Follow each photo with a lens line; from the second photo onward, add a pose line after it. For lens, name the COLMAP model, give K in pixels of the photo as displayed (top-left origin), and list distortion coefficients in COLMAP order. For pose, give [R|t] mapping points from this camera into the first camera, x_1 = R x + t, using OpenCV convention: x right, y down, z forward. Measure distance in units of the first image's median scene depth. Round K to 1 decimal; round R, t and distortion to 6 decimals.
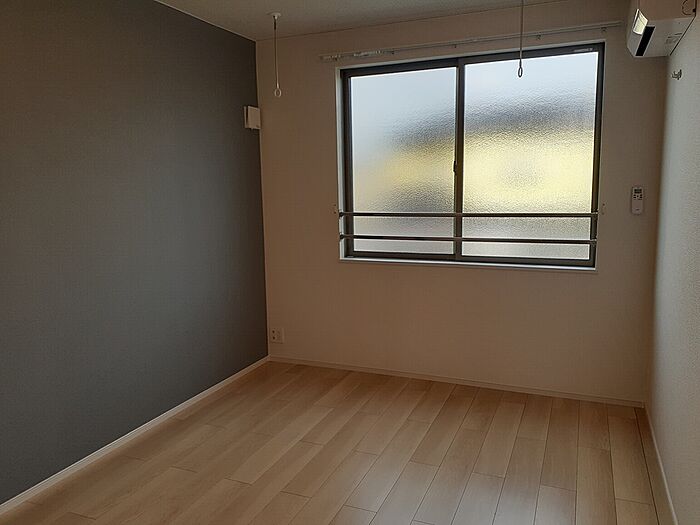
lens RADIAL K [[555.2, 0, 350.0], [0, 555.2, 262.5], [0, 0, 1]] dist [0.004469, 0.002729]
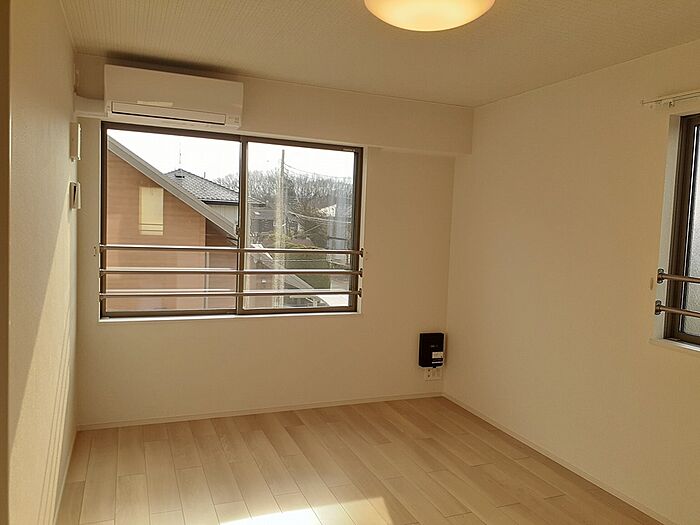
lens RADIAL K [[555.2, 0, 350.0], [0, 555.2, 262.5], [0, 0, 1]] dist [0.004469, 0.002729]
pose [[0.706202, 0.002095, 0.708008, -0.444847], [0.062445, 0.995914, -0.065233, -0.020635], [-0.705252, 0.090279, 0.703185, 0.067392]]
